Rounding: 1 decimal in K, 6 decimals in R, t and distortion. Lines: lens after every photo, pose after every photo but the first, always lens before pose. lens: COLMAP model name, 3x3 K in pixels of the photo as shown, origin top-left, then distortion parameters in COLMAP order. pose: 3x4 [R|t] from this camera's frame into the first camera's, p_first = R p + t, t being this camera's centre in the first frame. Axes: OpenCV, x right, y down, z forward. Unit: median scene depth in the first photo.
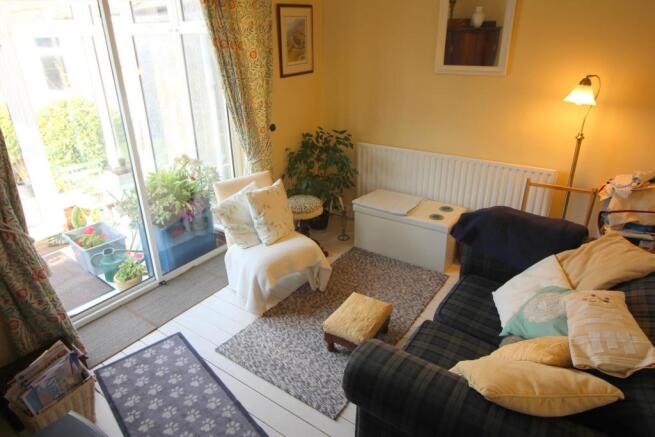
lens RADIAL K [[420.2, 0, 328.1], [0, 420.2, 217.6], [0, 0, 1]] dist [0.004314, -0.001290]
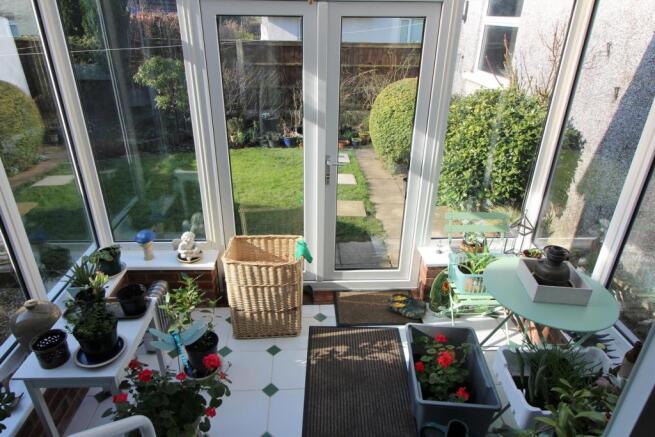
lens RADIAL K [[420.2, 0, 327.1], [0, 420.2, 216.8], [0, 0, 1]] dist [0.004314, -0.001290]
pose [[0.617774, 0.363179, -0.697465, -0.252851], [-0.335053, 0.923986, 0.184361, -0.130209], [0.711404, 0.119794, 0.692499, 0.364978]]
